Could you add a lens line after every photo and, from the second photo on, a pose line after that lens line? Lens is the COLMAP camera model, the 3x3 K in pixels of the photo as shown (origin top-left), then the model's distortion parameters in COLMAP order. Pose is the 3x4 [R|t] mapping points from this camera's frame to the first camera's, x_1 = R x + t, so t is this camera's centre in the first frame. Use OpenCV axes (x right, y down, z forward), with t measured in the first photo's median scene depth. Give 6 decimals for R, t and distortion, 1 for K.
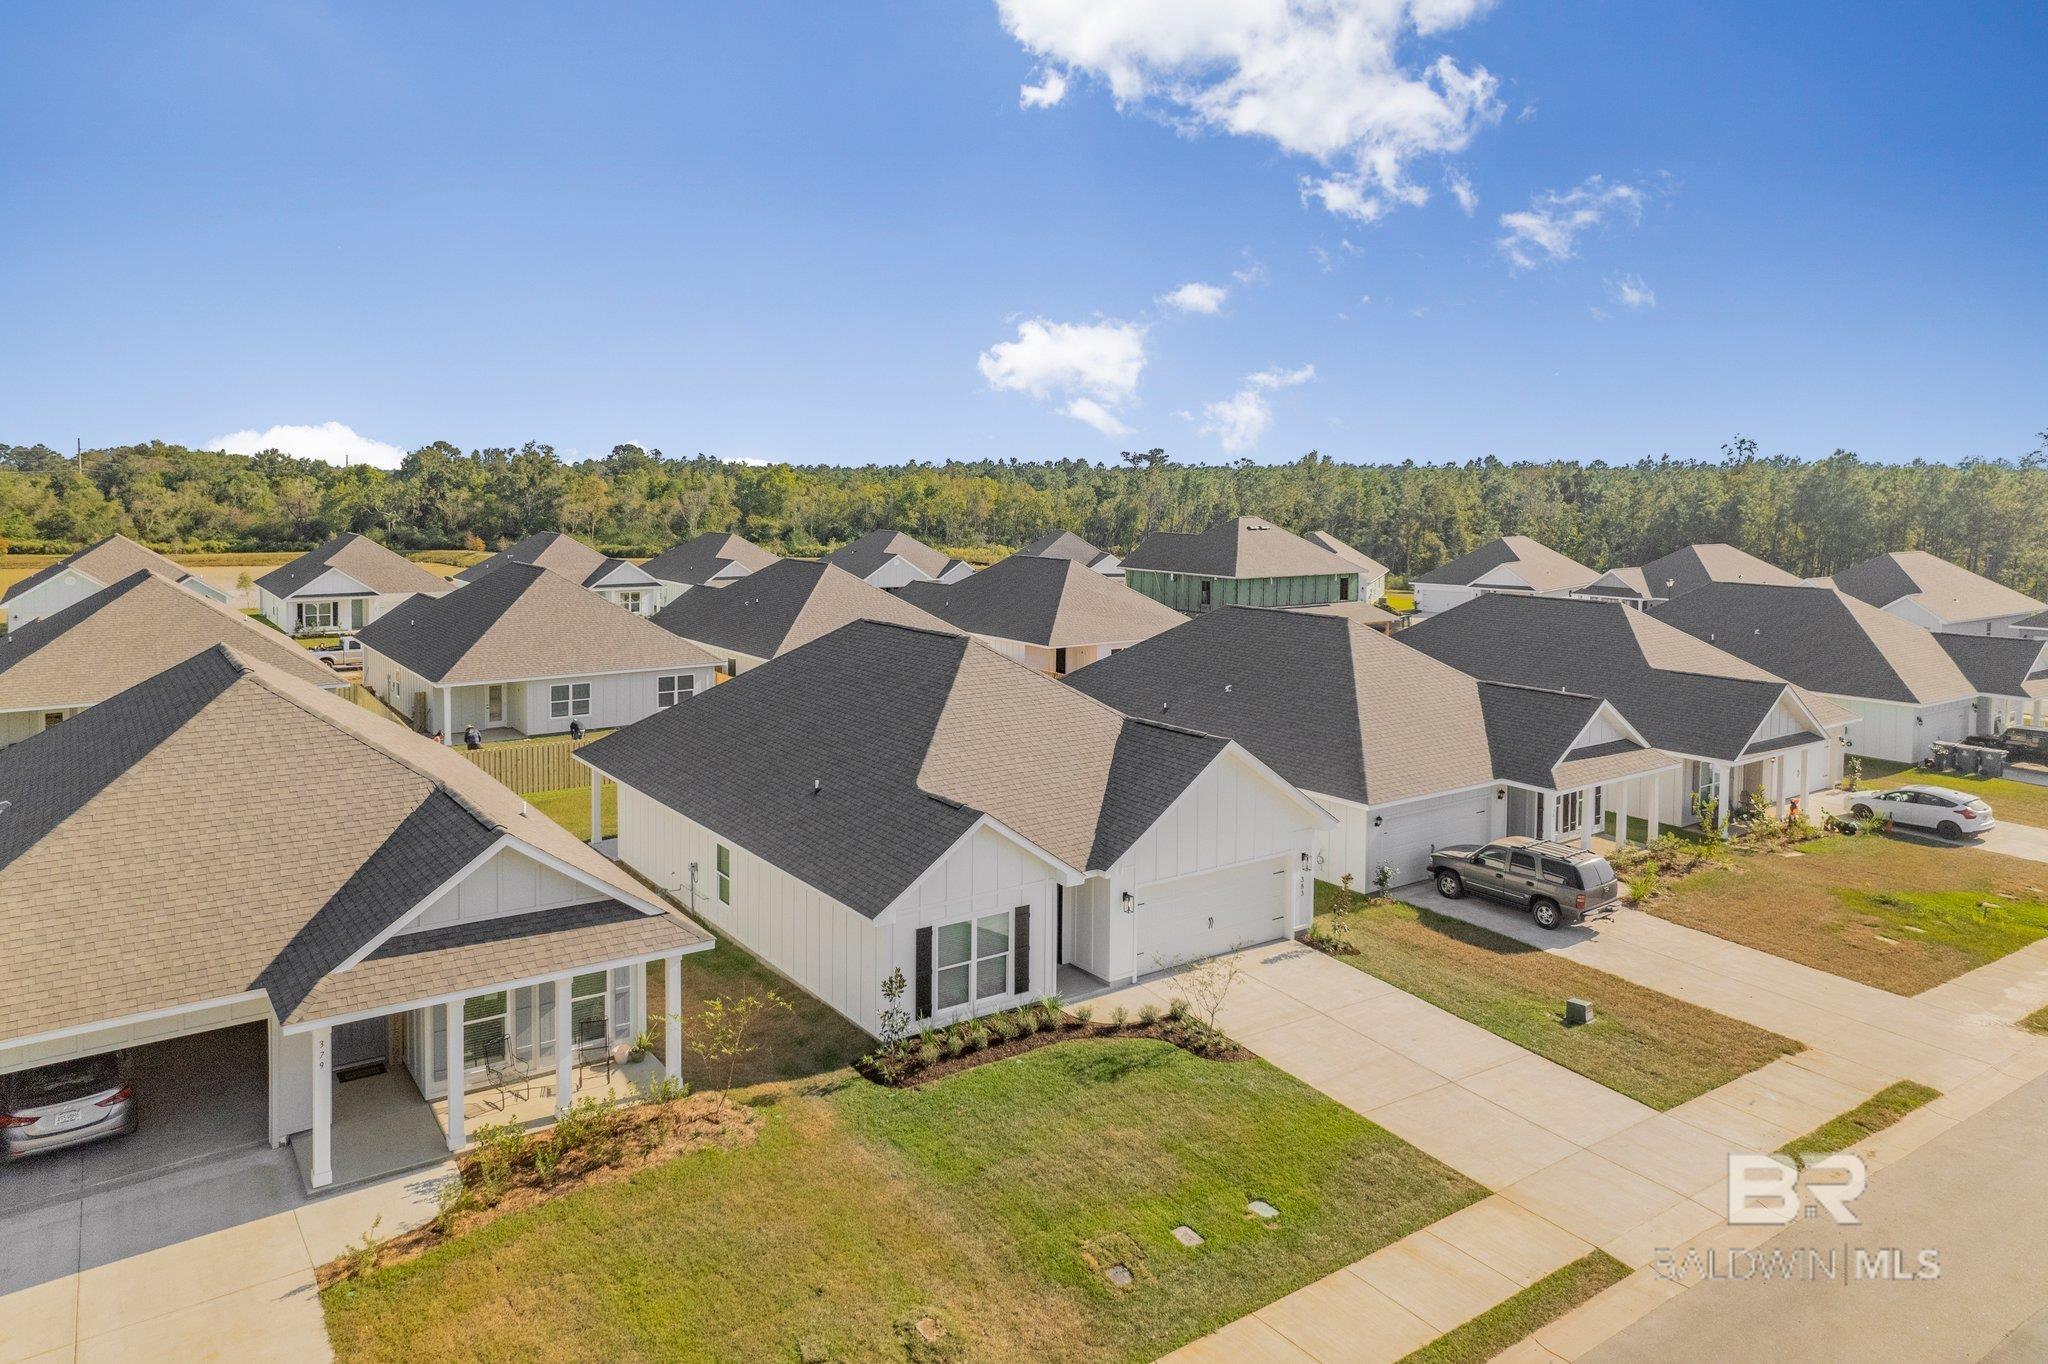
lens RADIAL K [[1340.8, 0, 1021.9], [0, 1340.8, 532.6], [0, 0, 1]] dist [-0.016918, 0.025851]
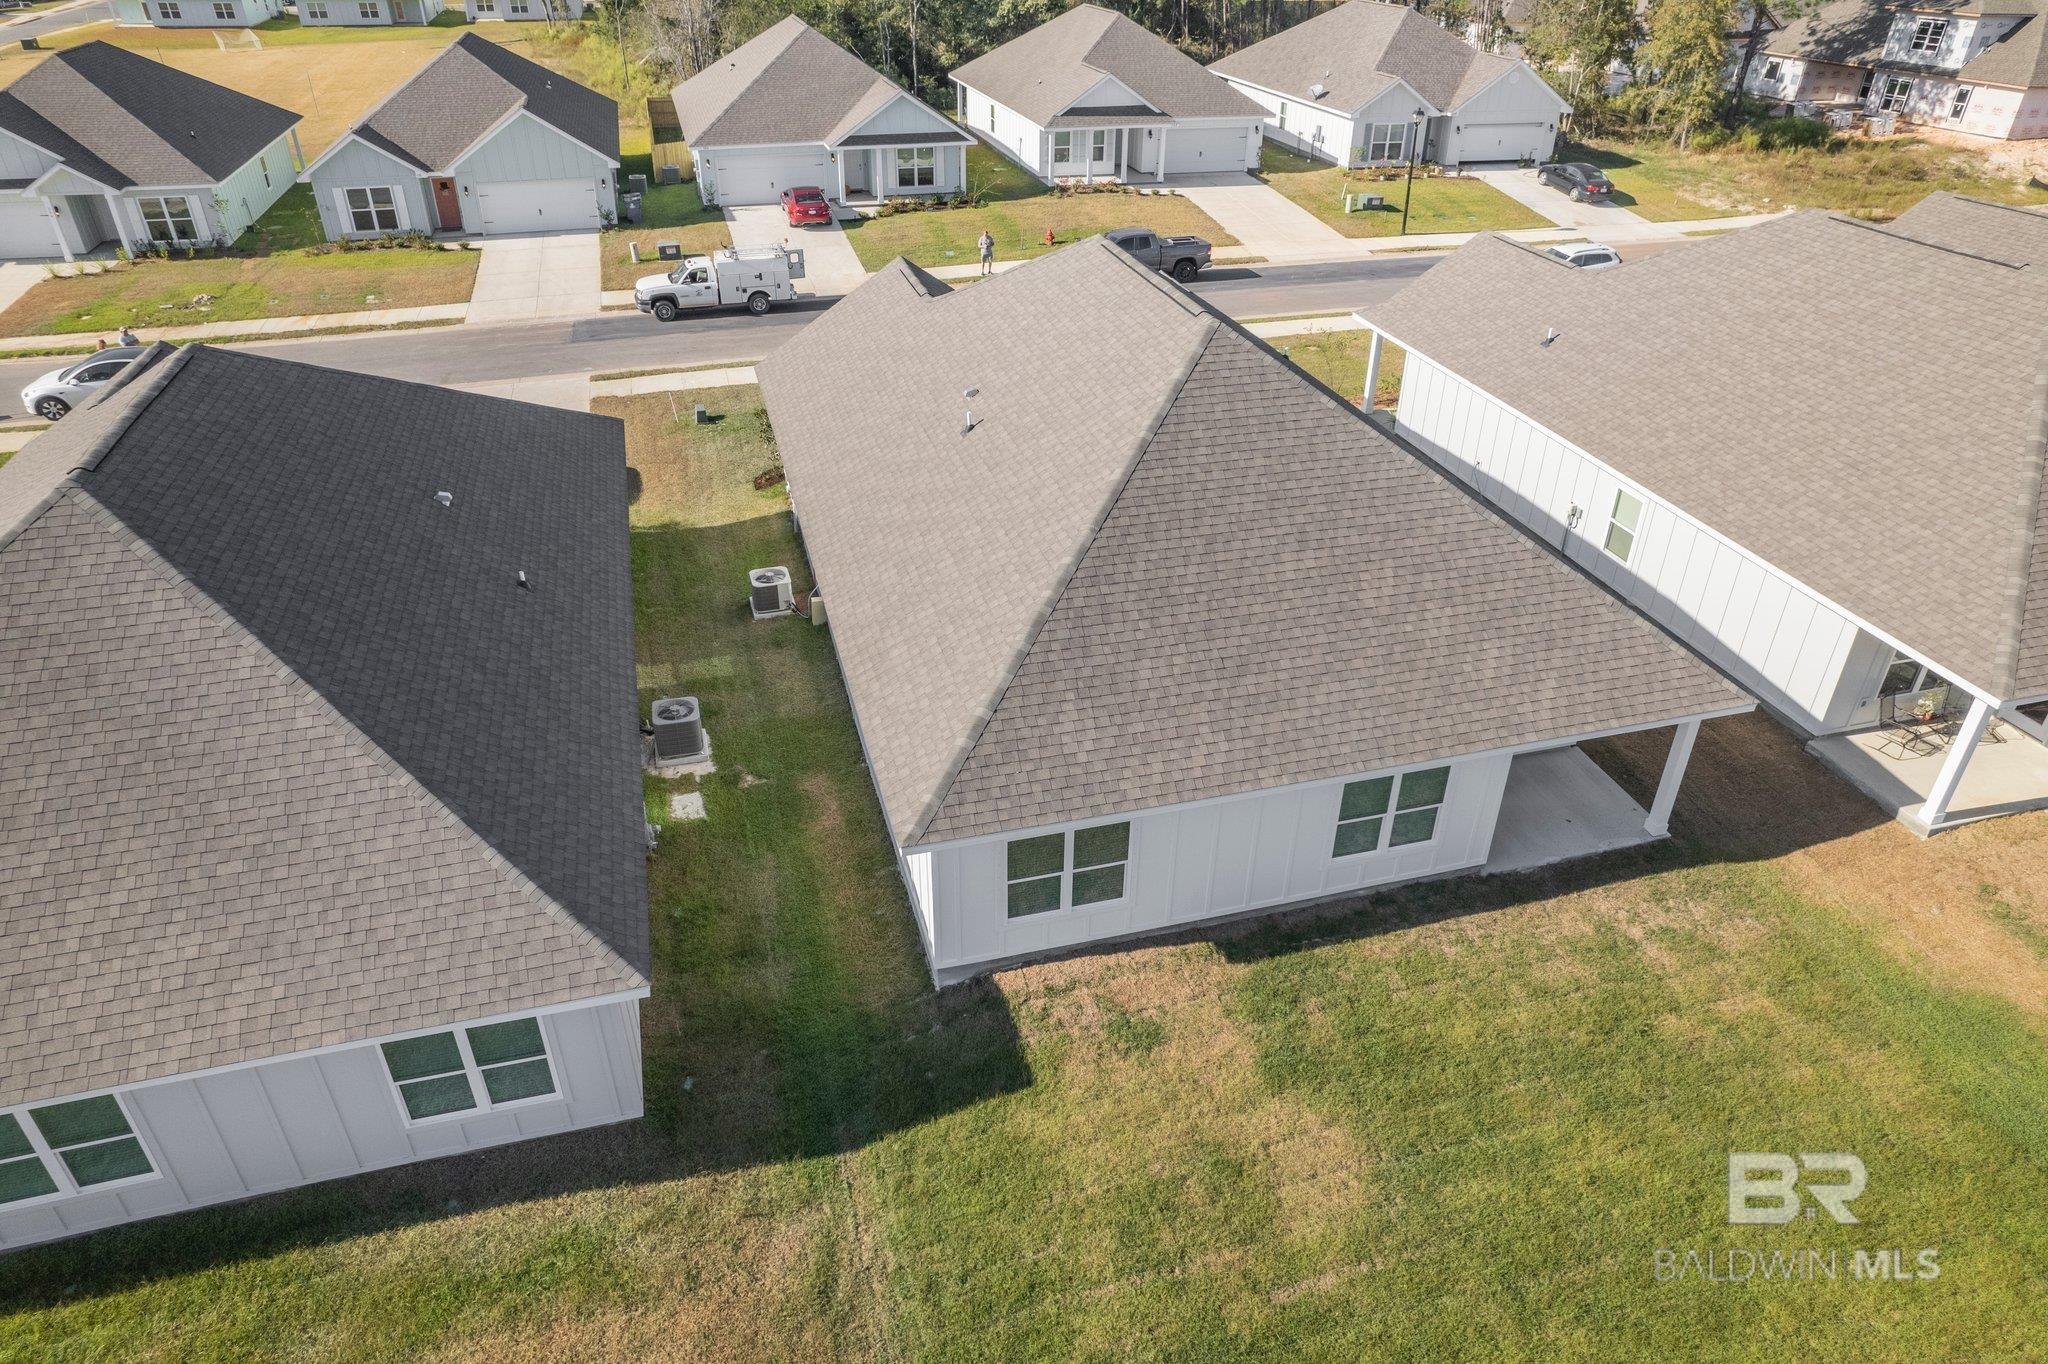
lens RADIAL K [[1319.7, 0, 1040.1], [0, 1319.7, 675.0], [0, 0, 1]] dist [-0.079009, 0.073301]
pose [[-0.945179, -0.184063, 0.269735, -0.313714], [-0.003826, 0.832195, 0.554470, -0.155892], [-0.326530, 0.523041, -0.787278, 2.136877]]
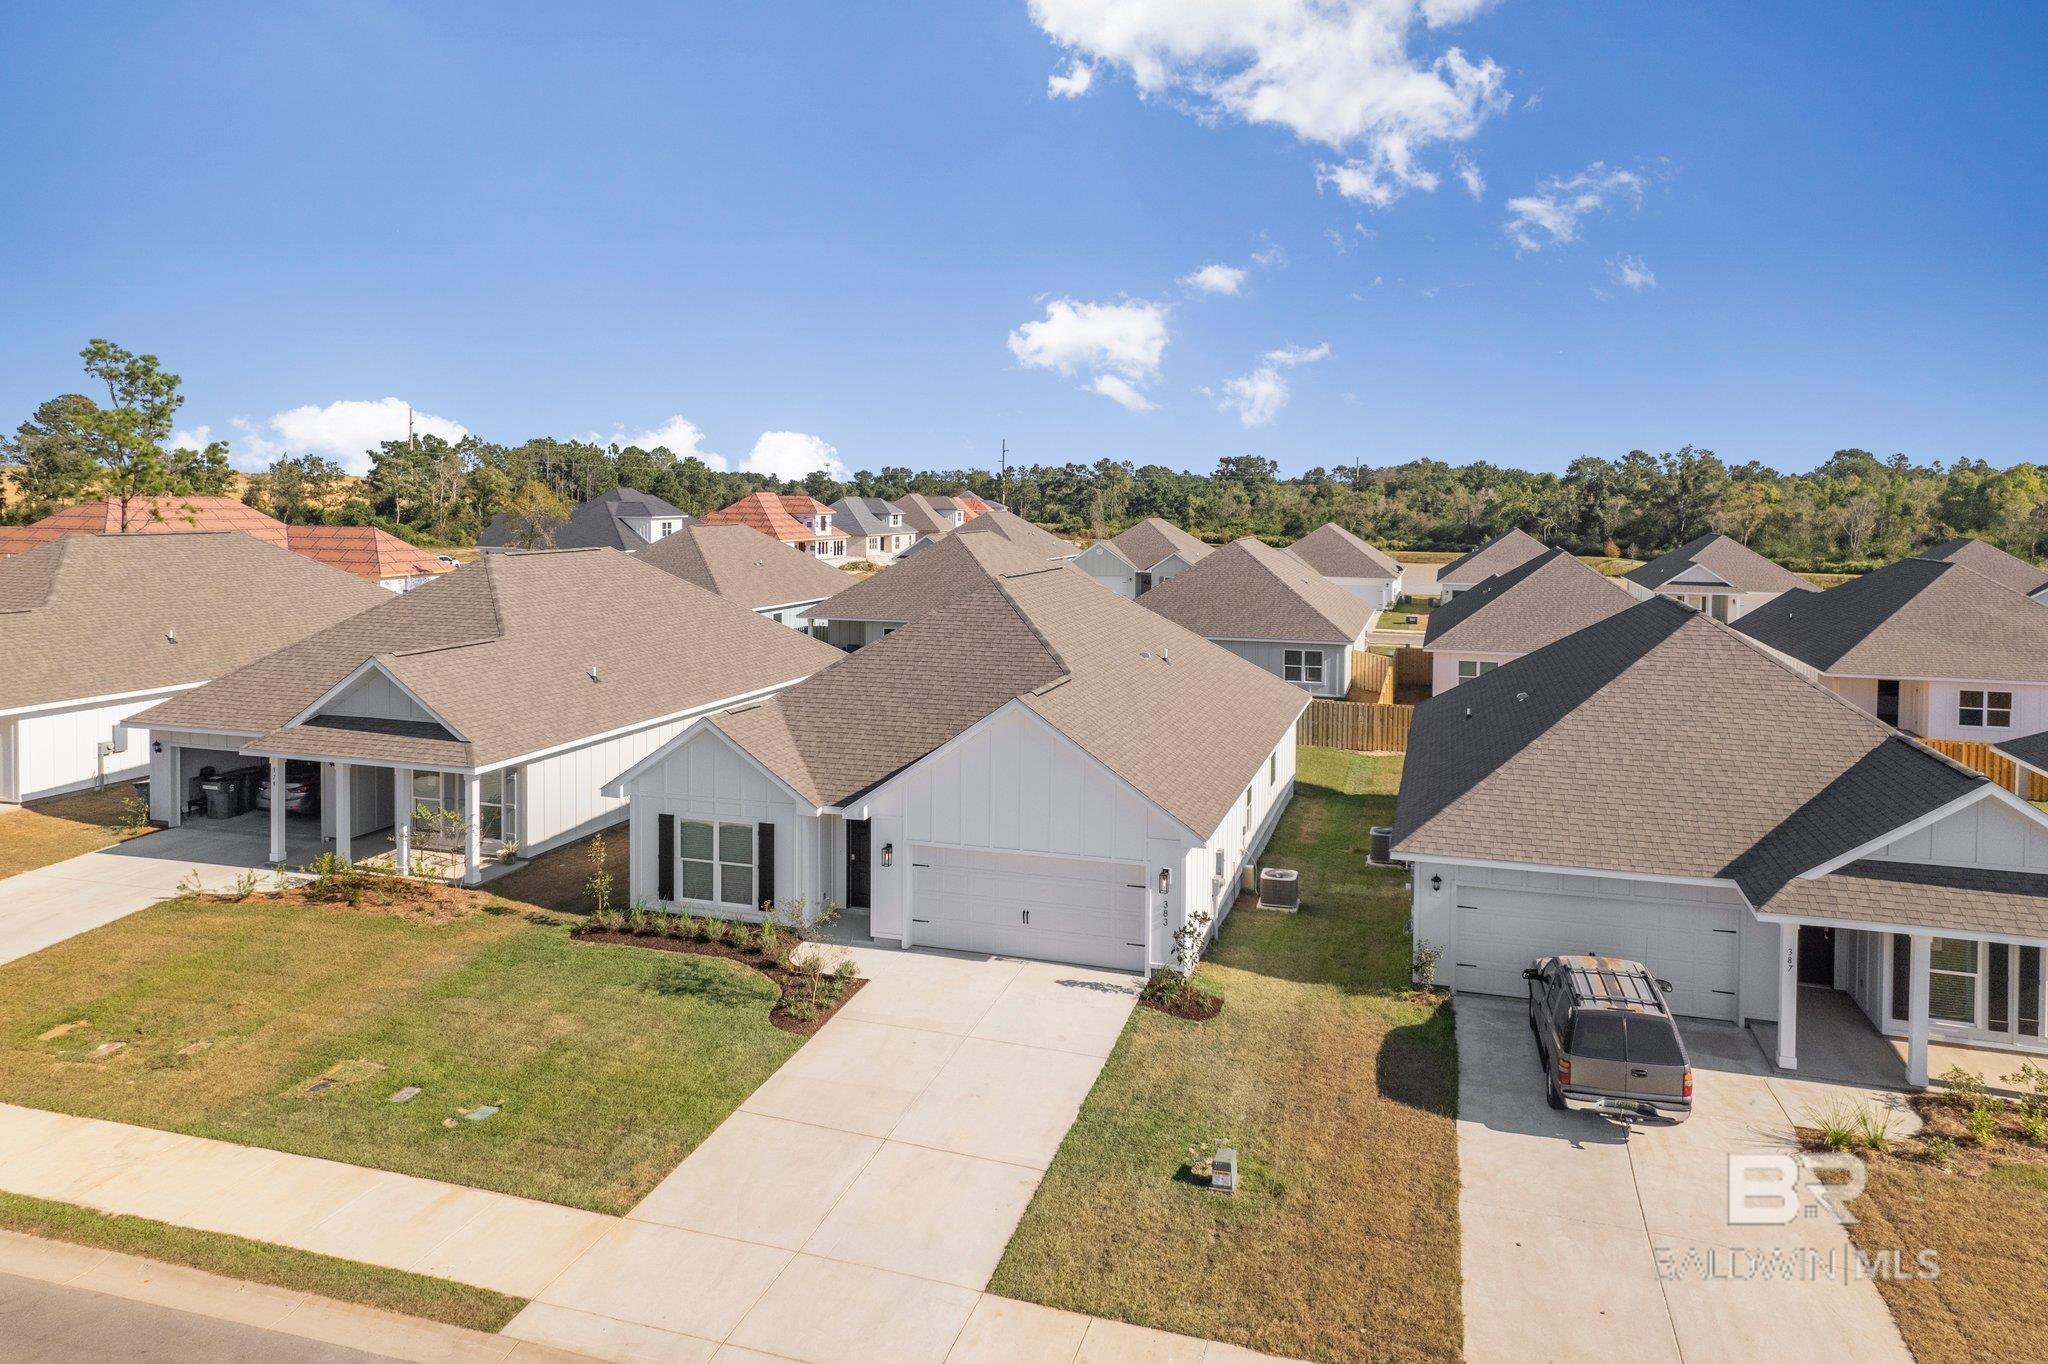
lens RADIAL K [[1330.0, 0, 1035.6], [0, 1330.0, 532.3], [0, 0, 1]] dist [-0.018755, 0.037004]
pose [[0.610389, 0.022921, -0.791770, 0.897632], [-0.033411, 0.999437, 0.003176, 0.053145], [0.791397, 0.024515, 0.610811, 0.550011]]
